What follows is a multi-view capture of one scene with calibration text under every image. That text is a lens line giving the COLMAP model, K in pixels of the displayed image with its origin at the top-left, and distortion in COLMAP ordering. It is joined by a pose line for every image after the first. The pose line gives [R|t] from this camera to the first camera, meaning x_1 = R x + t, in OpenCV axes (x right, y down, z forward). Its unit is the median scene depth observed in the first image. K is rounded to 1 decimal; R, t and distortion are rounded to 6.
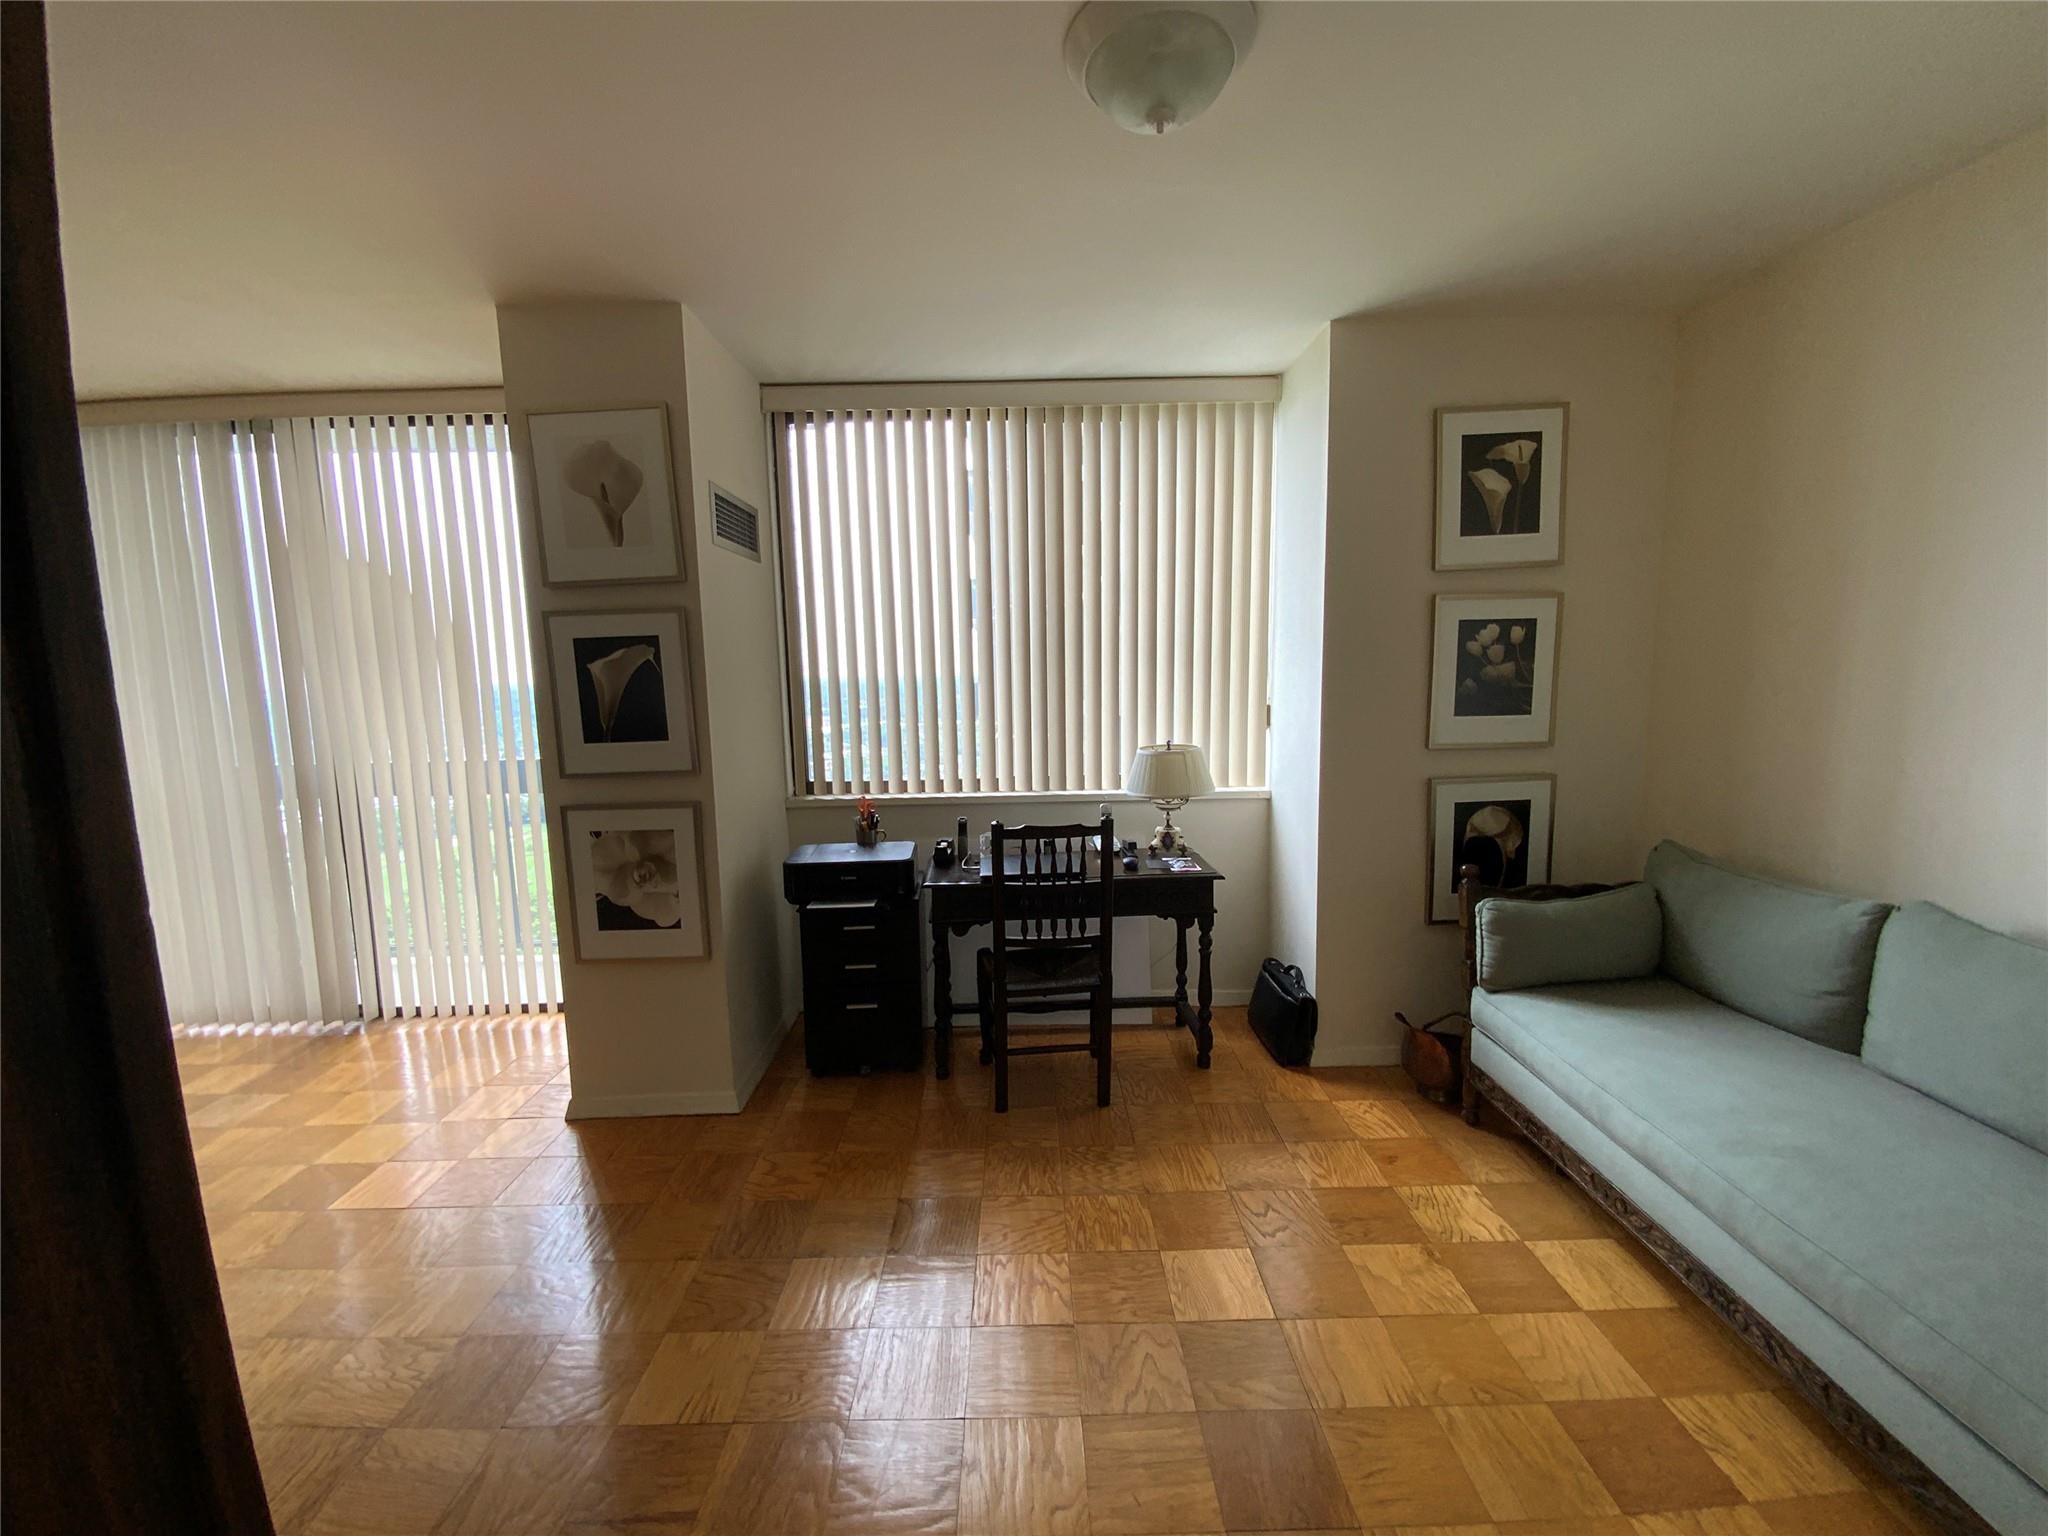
lens RADIAL K [[832.4, 0, 1024.0], [0, 832.4, 768.0], [0, 0, 1]] dist [0.057510, -0.038587]
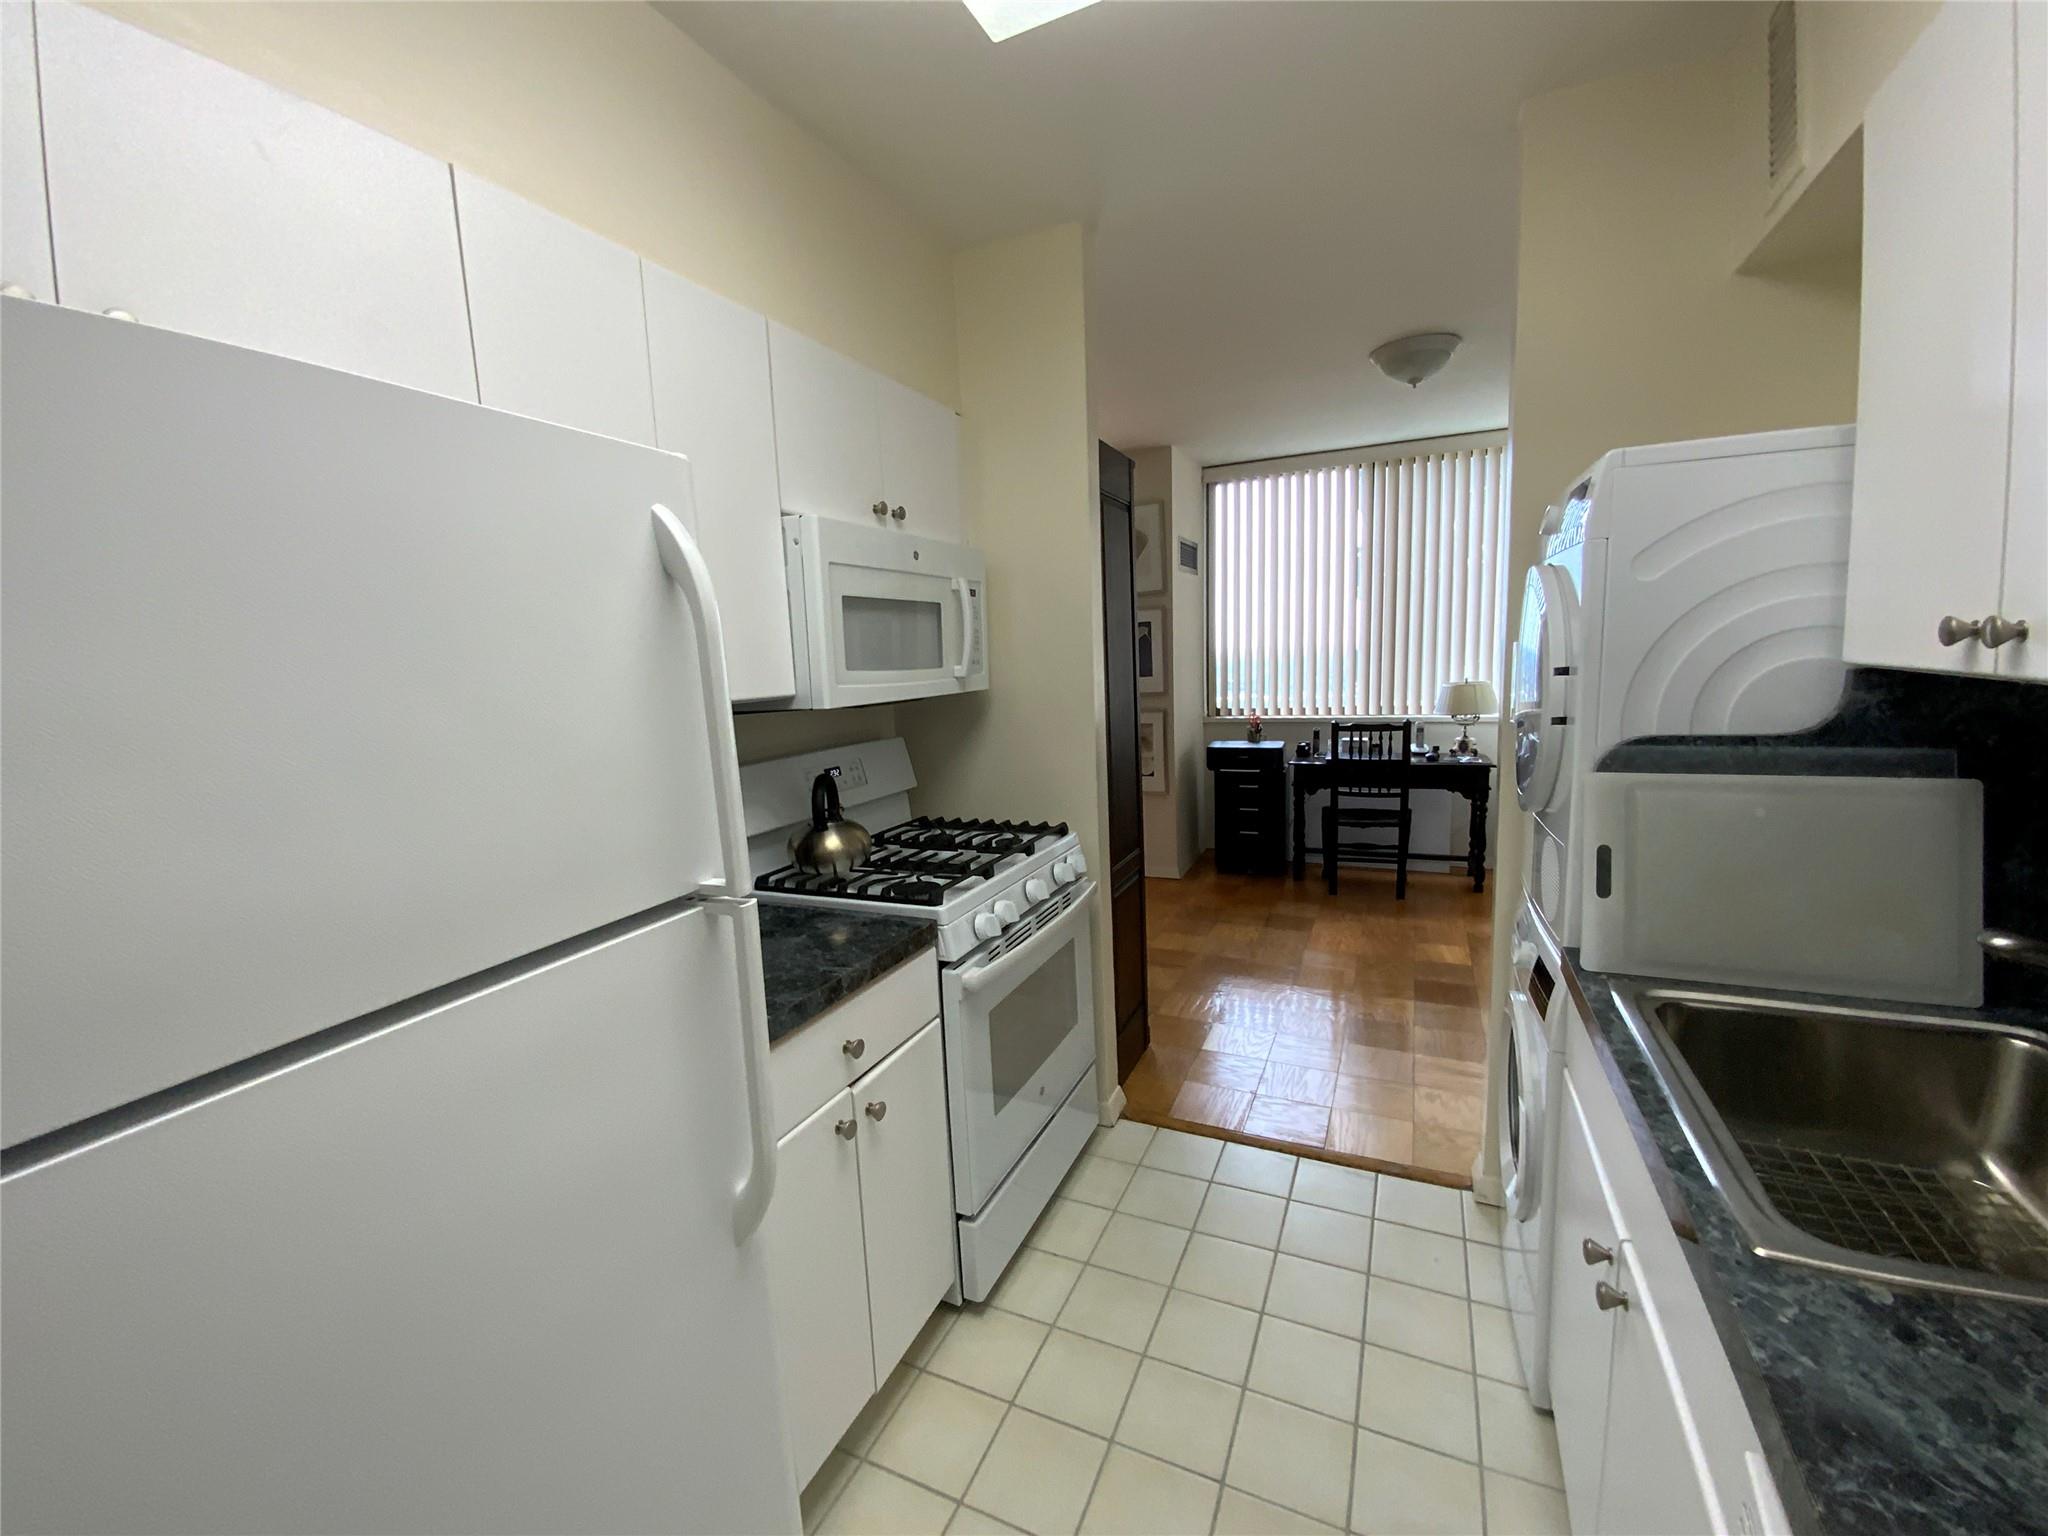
lens RADIAL K [[832.4, 0, 1024.0], [0, 832.4, 768.0], [0, 0, 1]] dist [0.057510, -0.038587]
pose [[0.906524, 0.041835, -0.420076, 0.097161], [-0.029253, 0.998911, 0.036351, 0.096967], [0.421139, -0.020665, 0.906760, -0.703876]]
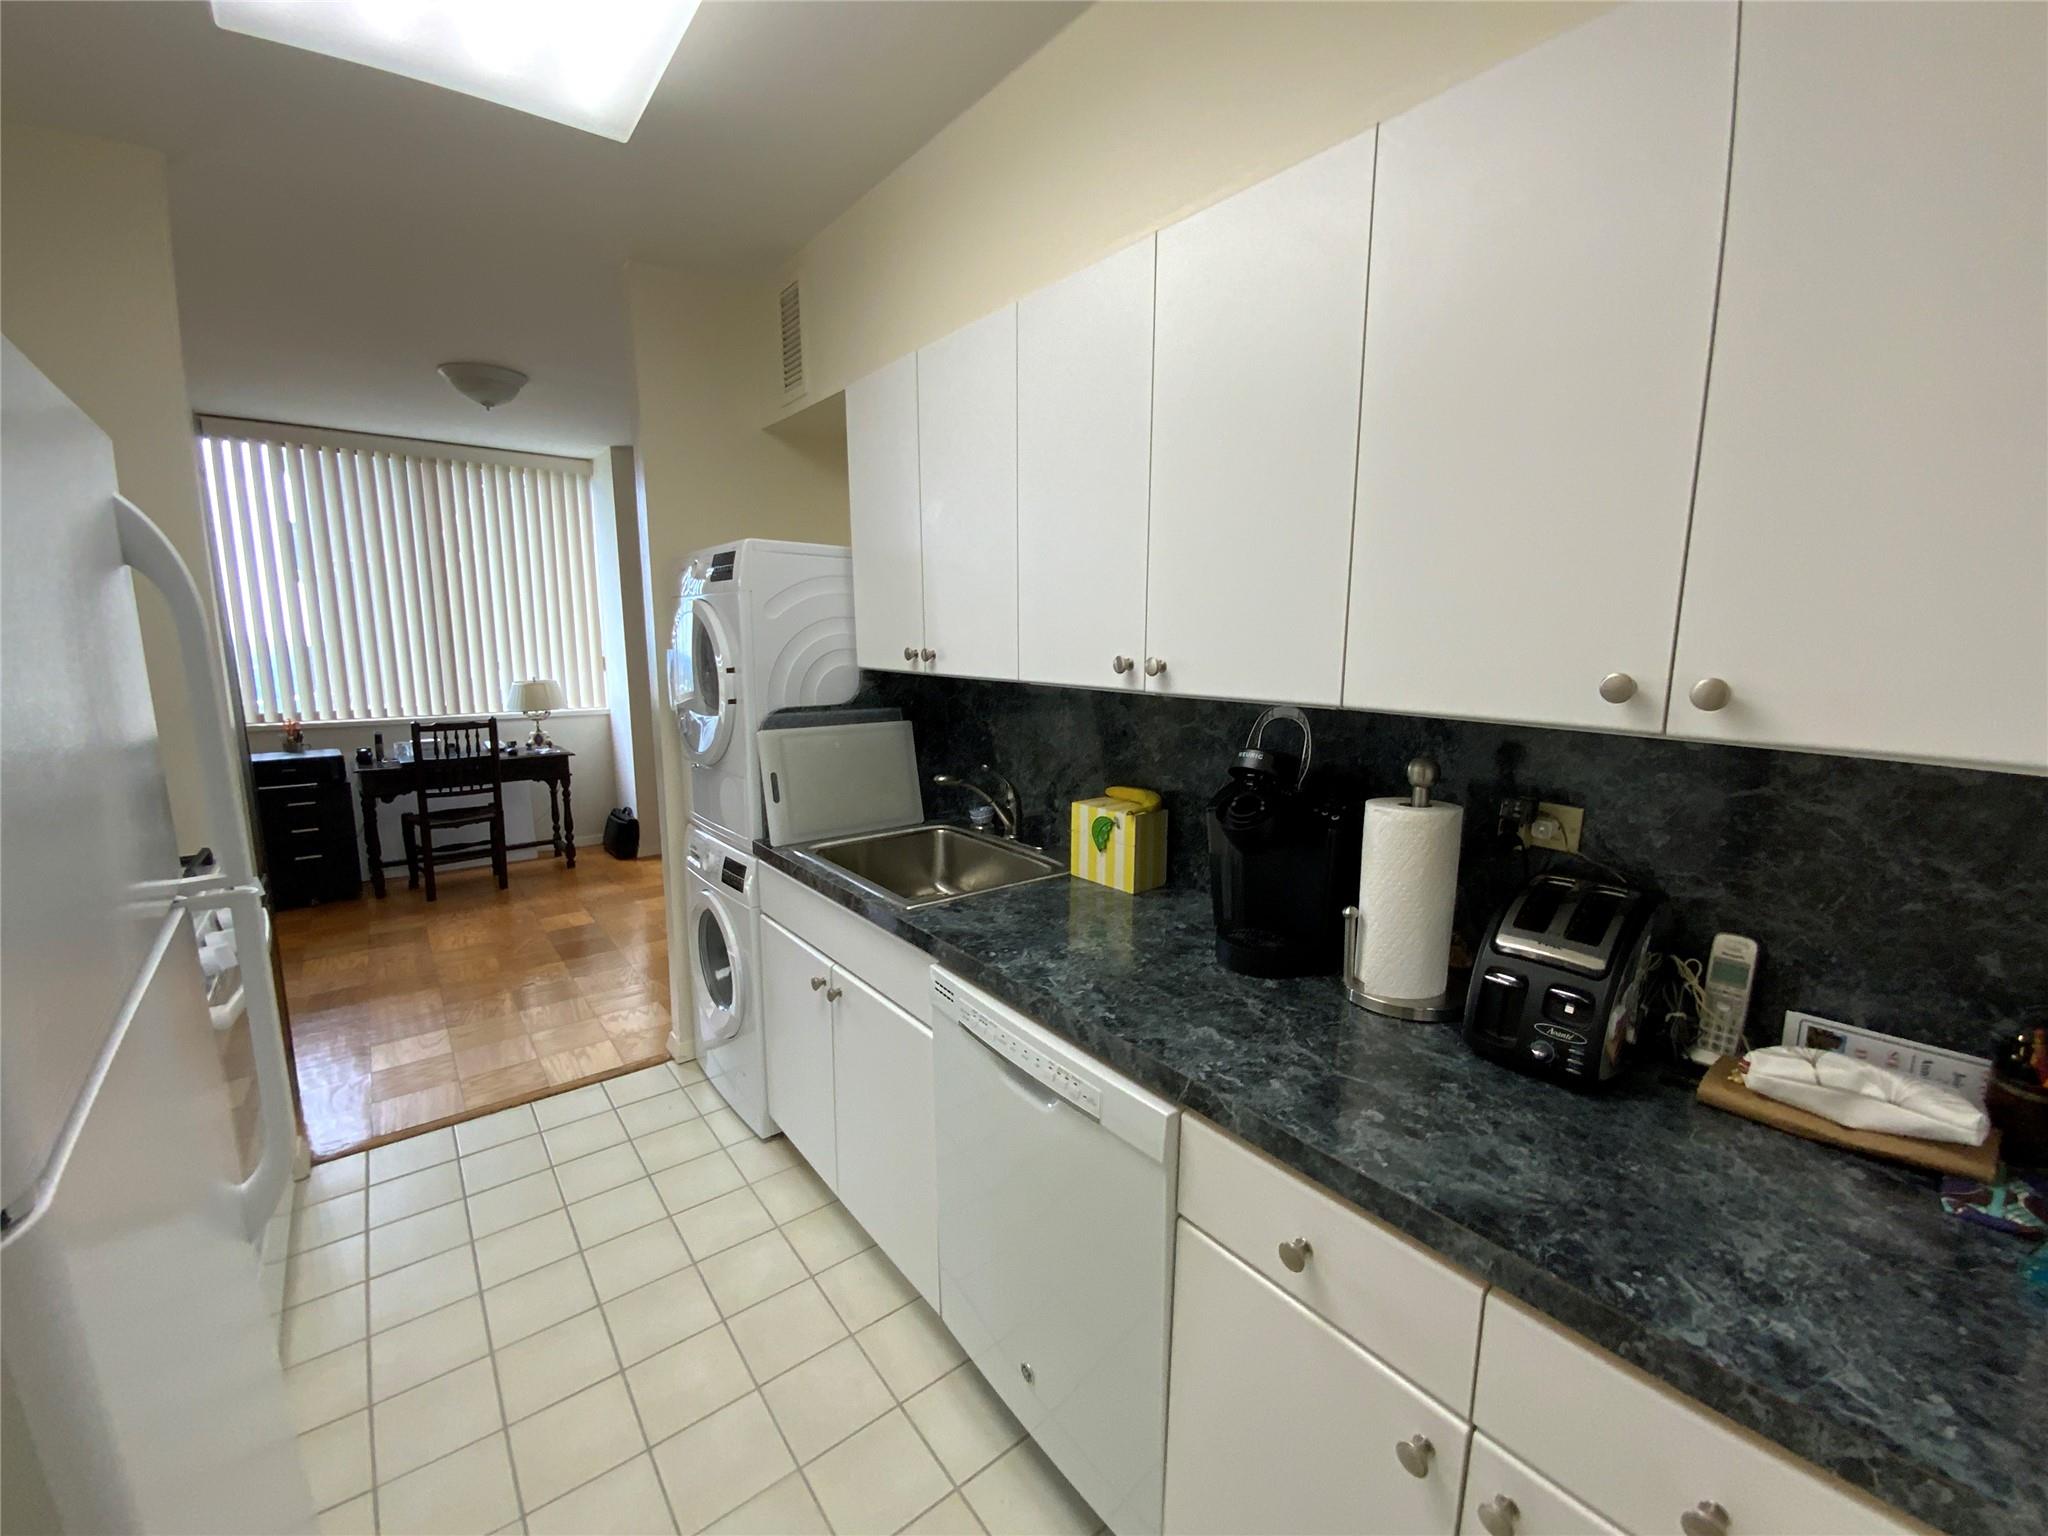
lens RADIAL K [[840.0, 0, 1024.0], [0, 840.0, 768.0], [0, 0, 1]] dist [-0.001844, 0.000046]
pose [[0.792524, -0.073562, 0.605387, -0.073674], [0.053291, 0.997255, 0.051414, 0.111890], [-0.607507, -0.008485, 0.794269, -0.891060]]
